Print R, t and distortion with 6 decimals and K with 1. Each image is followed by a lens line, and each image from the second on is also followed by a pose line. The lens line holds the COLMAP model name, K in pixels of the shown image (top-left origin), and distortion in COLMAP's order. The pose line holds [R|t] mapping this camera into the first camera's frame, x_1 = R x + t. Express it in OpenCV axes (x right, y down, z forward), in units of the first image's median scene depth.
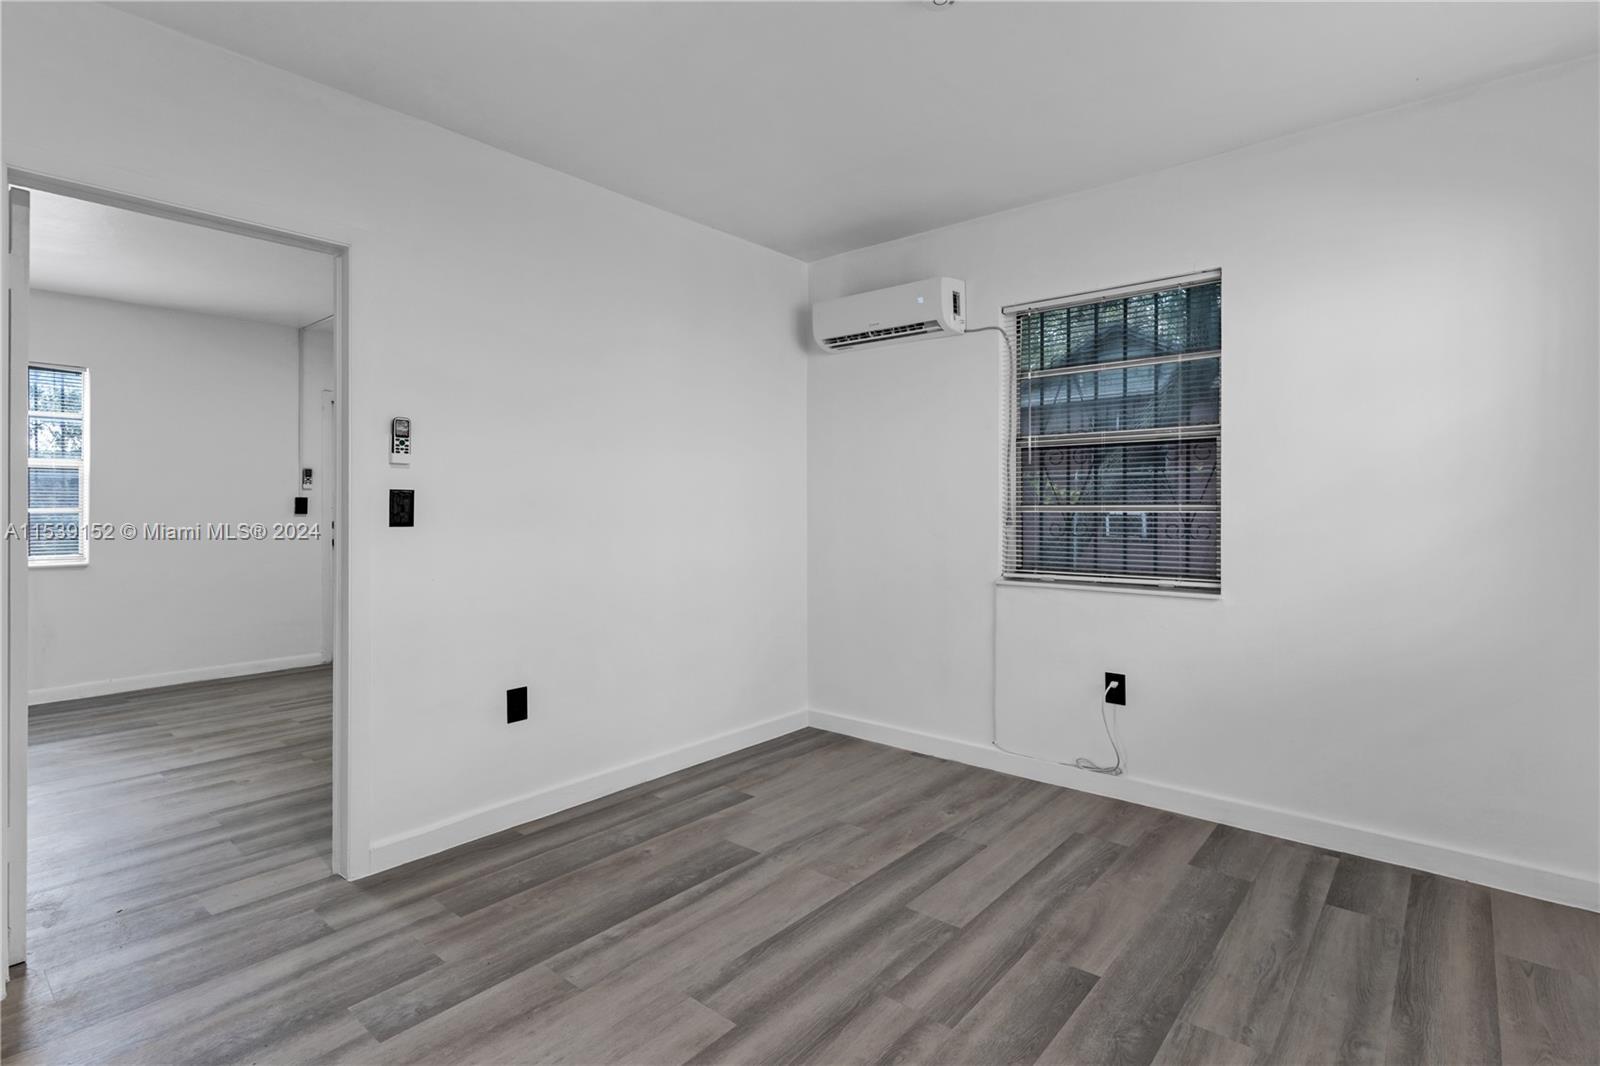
lens RADIAL K [[790.7, 0, 796.8], [0, 790.7, 516.1], [0, 0, 1]] dist [0.001228, -0.000902]
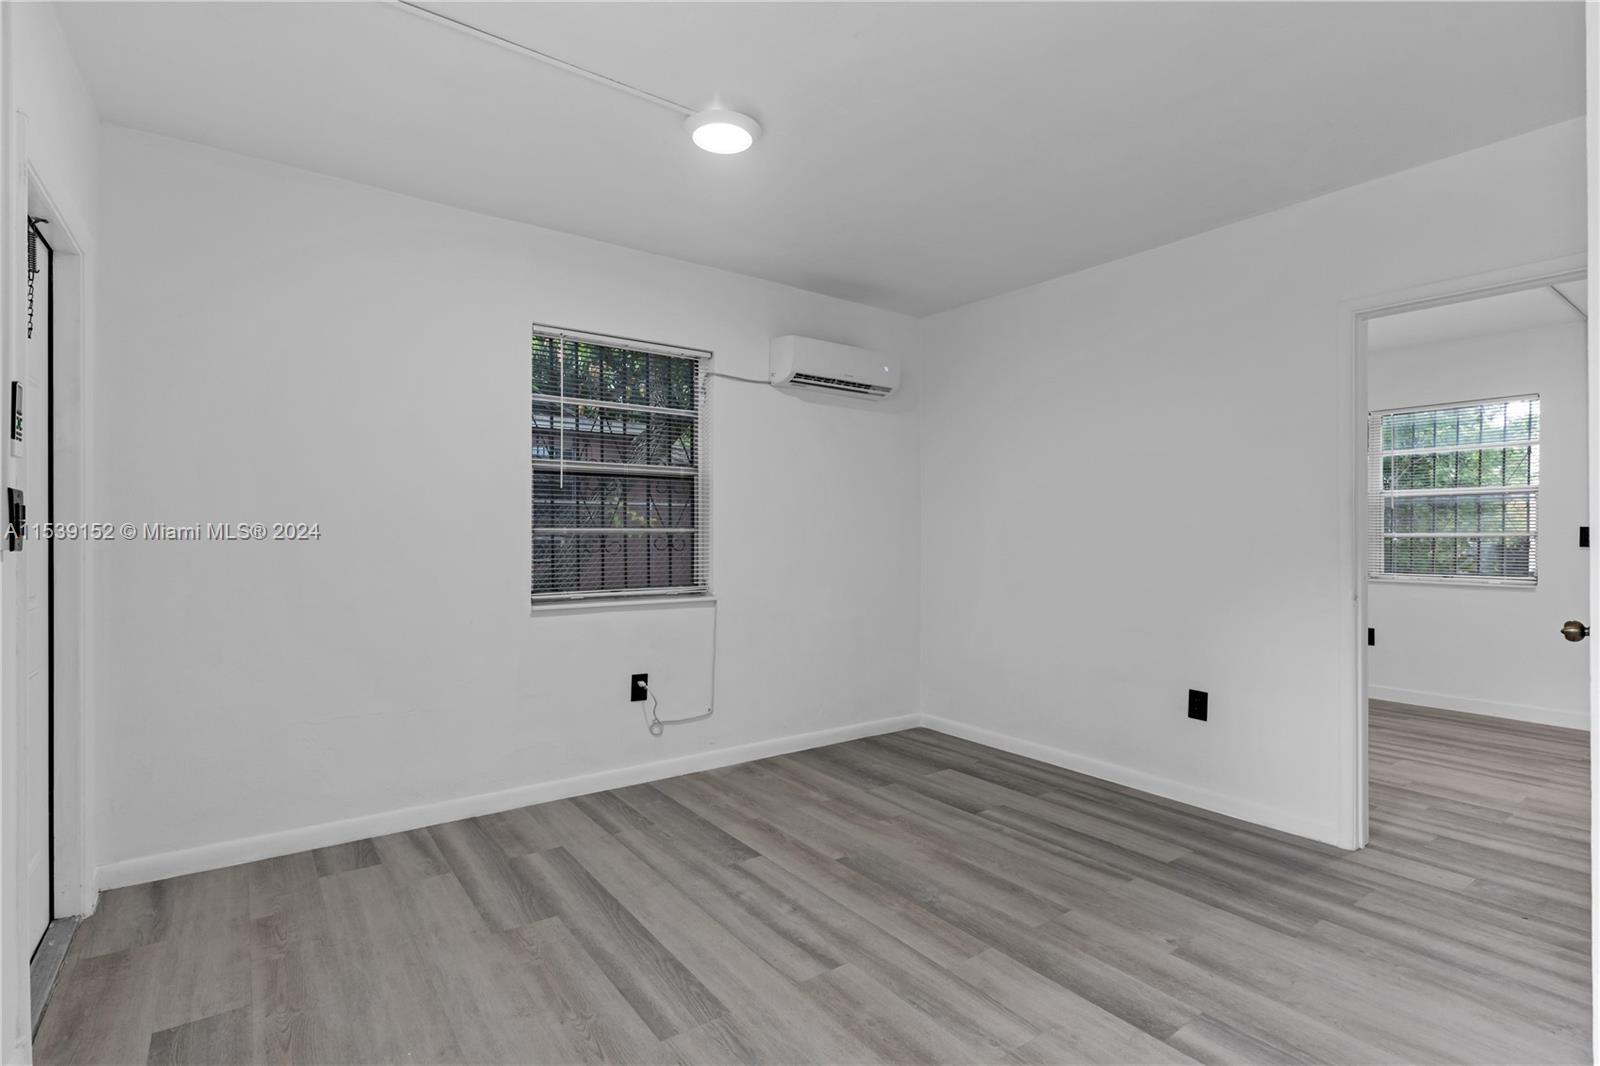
lens RADIAL K [[761.7, 0, 800.0], [0, 761.7, 533.0], [0, 0, 1]] dist [0.000210, 0.000131]
pose [[0.233326, -0.007453, 0.972370, -1.880587], [0.003332, 0.999971, 0.006865, -0.042768], [-0.972393, 0.001638, 0.233345, 1.535675]]
